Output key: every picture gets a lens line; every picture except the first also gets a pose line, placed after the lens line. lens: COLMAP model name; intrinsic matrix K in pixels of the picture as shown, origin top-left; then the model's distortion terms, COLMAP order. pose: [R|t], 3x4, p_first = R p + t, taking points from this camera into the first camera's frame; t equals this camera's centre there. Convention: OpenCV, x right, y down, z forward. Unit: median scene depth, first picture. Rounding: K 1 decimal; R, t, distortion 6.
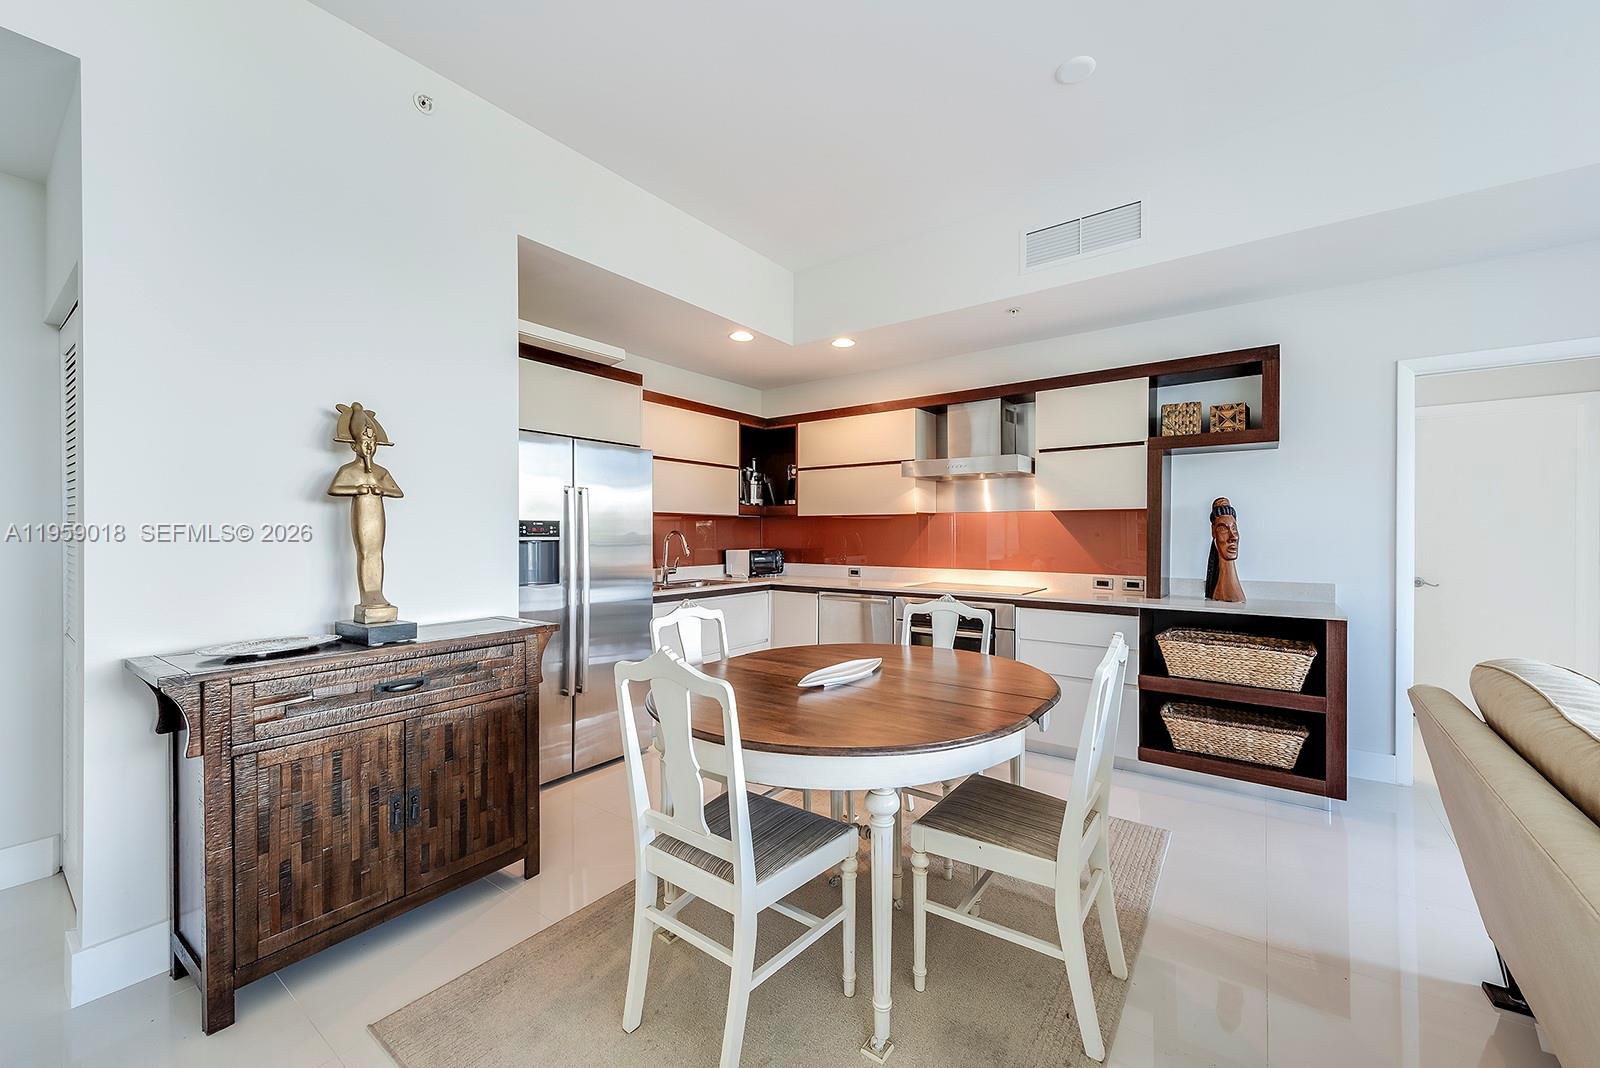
lens RADIAL K [[619.4, 0, 797.4], [0, 619.4, 539.6], [0, 0, 1]] dist [0.004310, -0.002609]
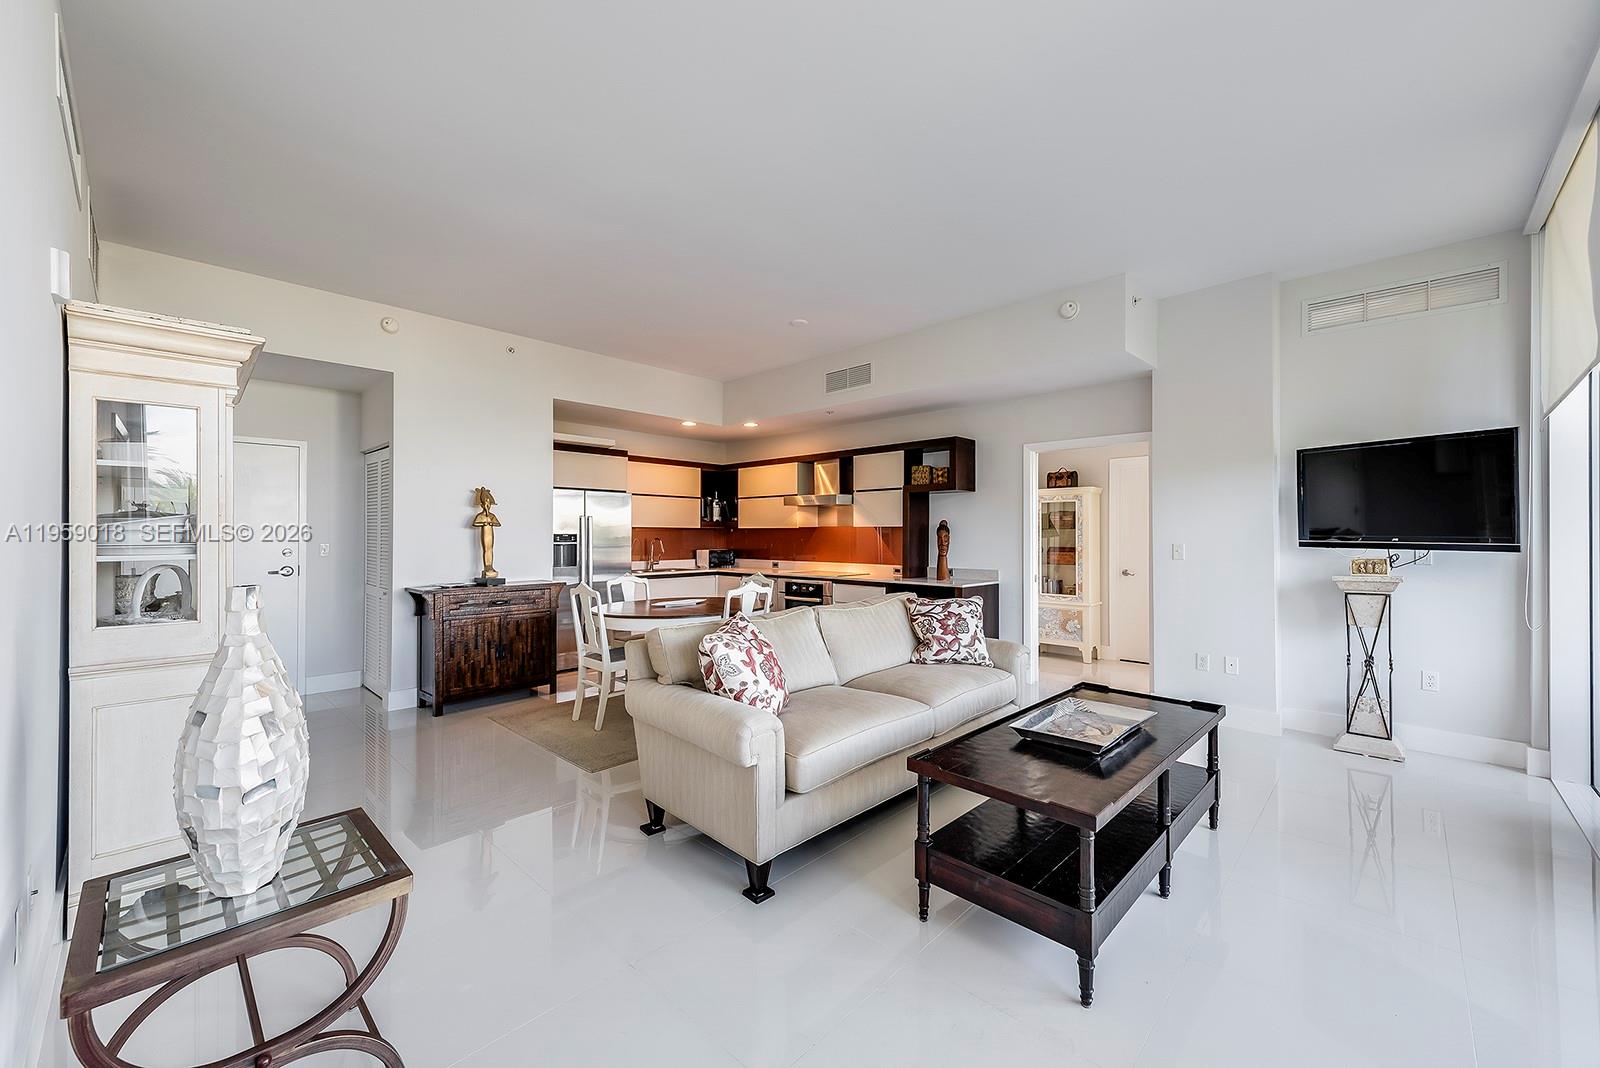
lens RADIAL K [[619.4, 0, 798.0], [0, 619.4, 532.7], [0, 0, 1]] dist [0.004310, -0.002609]
pose [[0.992714, 0.001115, -0.120486, 0.497568], [-0.002727, 0.999909, -0.013213, -0.009208], [0.120460, 0.013445, 0.992627, -0.777309]]
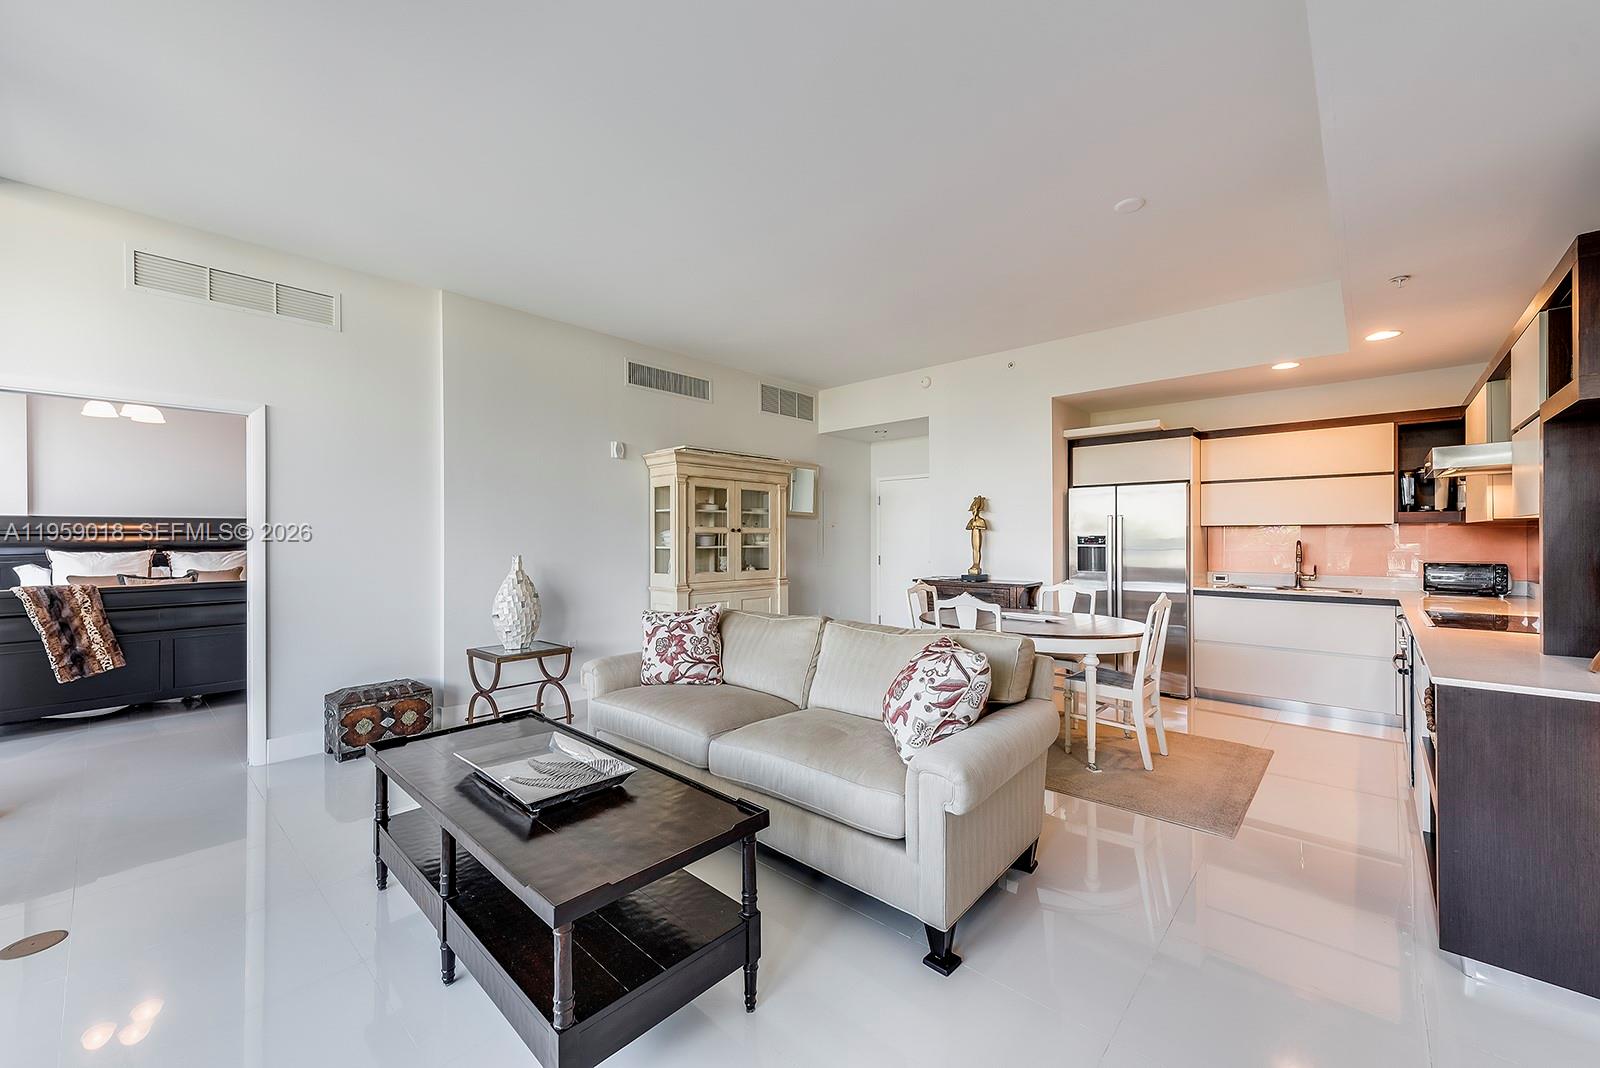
lens RADIAL K [[619.4, 0, 793.6], [0, 619.4, 537.8], [0, 0, 1]] dist [0.004310, -0.002609]
pose [[-0.104003, -0.001259, -0.994576, 1.333540], [-0.009586, 0.999954, -0.000263, -0.014043], [0.994531, 0.009507, -0.104010, 0.296777]]
